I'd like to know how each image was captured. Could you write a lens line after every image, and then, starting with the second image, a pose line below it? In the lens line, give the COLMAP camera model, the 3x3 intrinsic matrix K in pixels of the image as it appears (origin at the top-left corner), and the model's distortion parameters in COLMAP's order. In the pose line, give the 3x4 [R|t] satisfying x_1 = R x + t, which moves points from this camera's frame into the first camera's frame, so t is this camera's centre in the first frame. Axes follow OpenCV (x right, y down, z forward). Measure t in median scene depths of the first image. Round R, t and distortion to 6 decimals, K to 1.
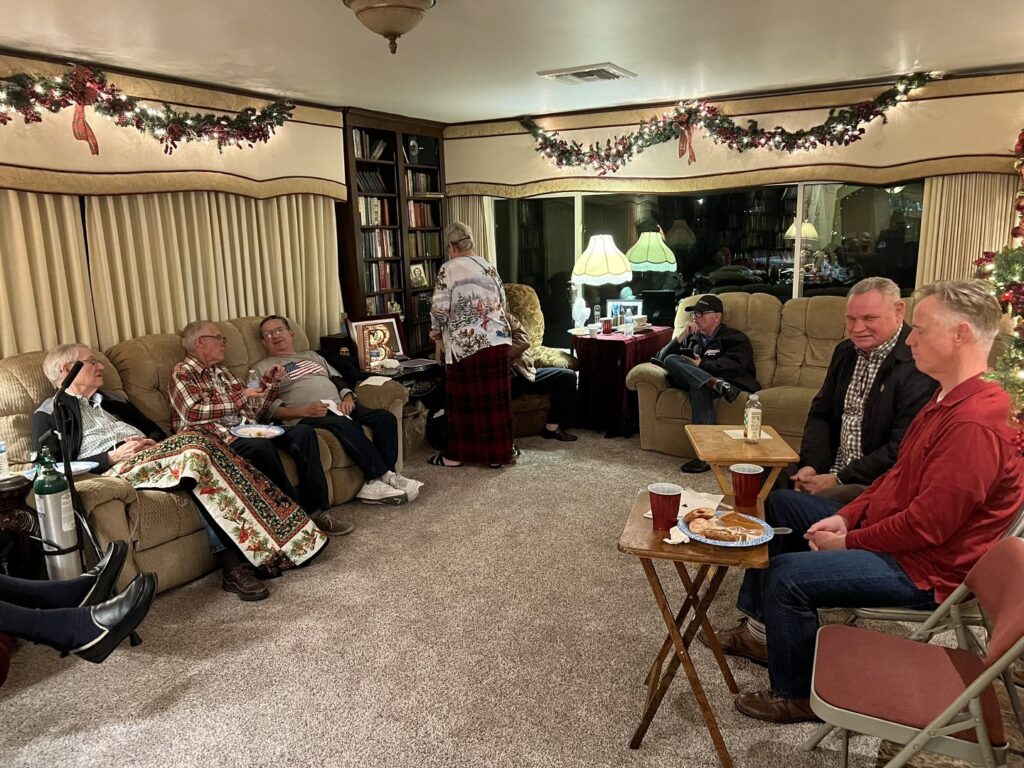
lens RADIAL K [[754.2, 0, 512.0], [0, 754.2, 384.0], [0, 0, 1]] dist [0.075505, -0.086234]
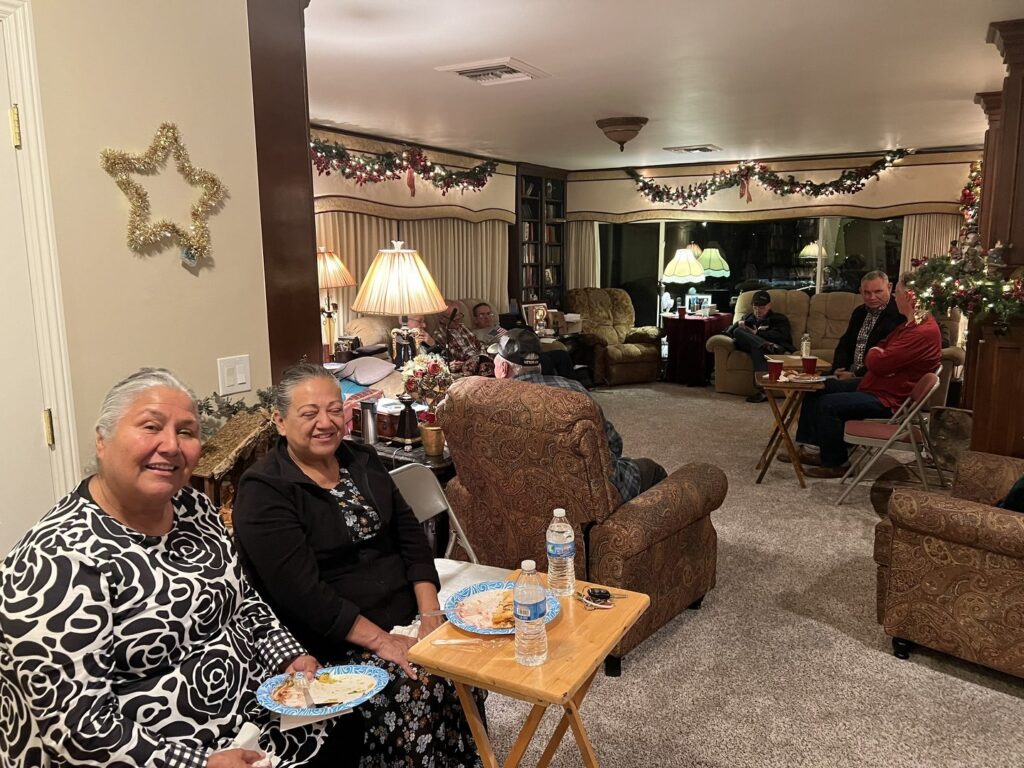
lens RADIAL K [[765.6, 0, 508.9], [0, 765.6, 377.1], [0, 0, 1]] dist [0.073940, -0.085884]
pose [[0.999856, 0.016152, 0.005158, -0.230152], [-0.015958, 0.999240, -0.035556, 0.110318], [-0.005728, 0.035468, 0.999354, -0.484903]]
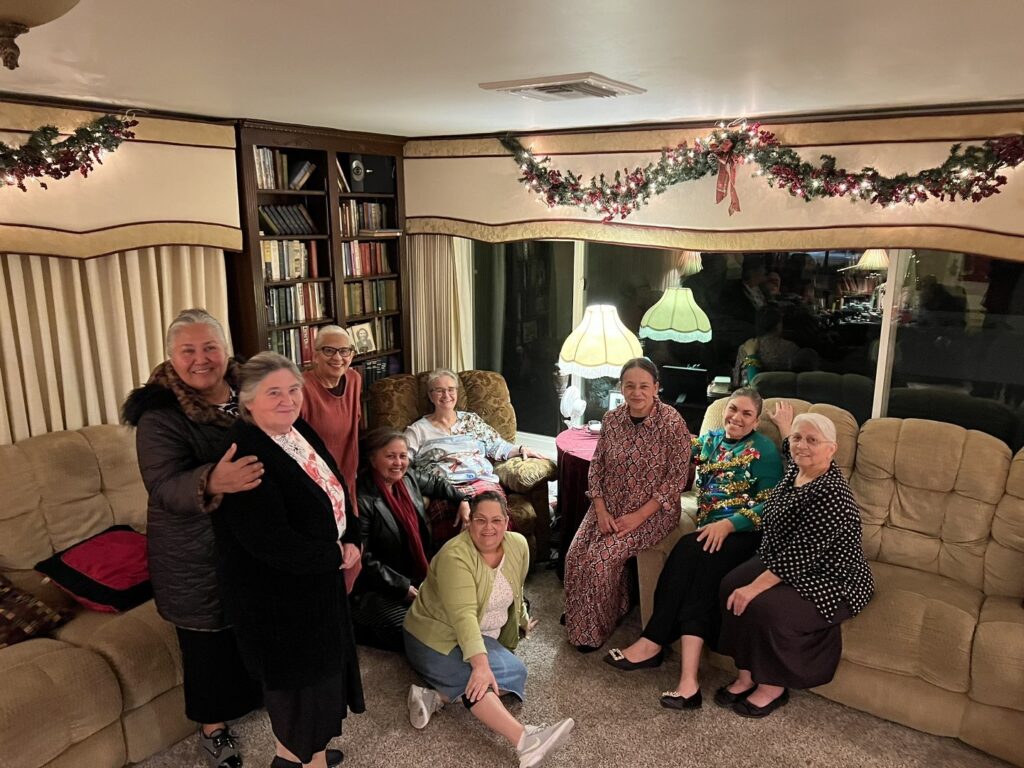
lens RADIAL K [[747.4, 0, 522.0], [0, 747.4, 388.3], [0, 0, 1]] dist [0.076921, -0.073866]
pose [[0.998020, 0.040013, -0.048529, 0.082523], [-0.038500, 0.998755, 0.031718, -0.142542], [0.049738, -0.029787, 0.998318, 0.297936]]
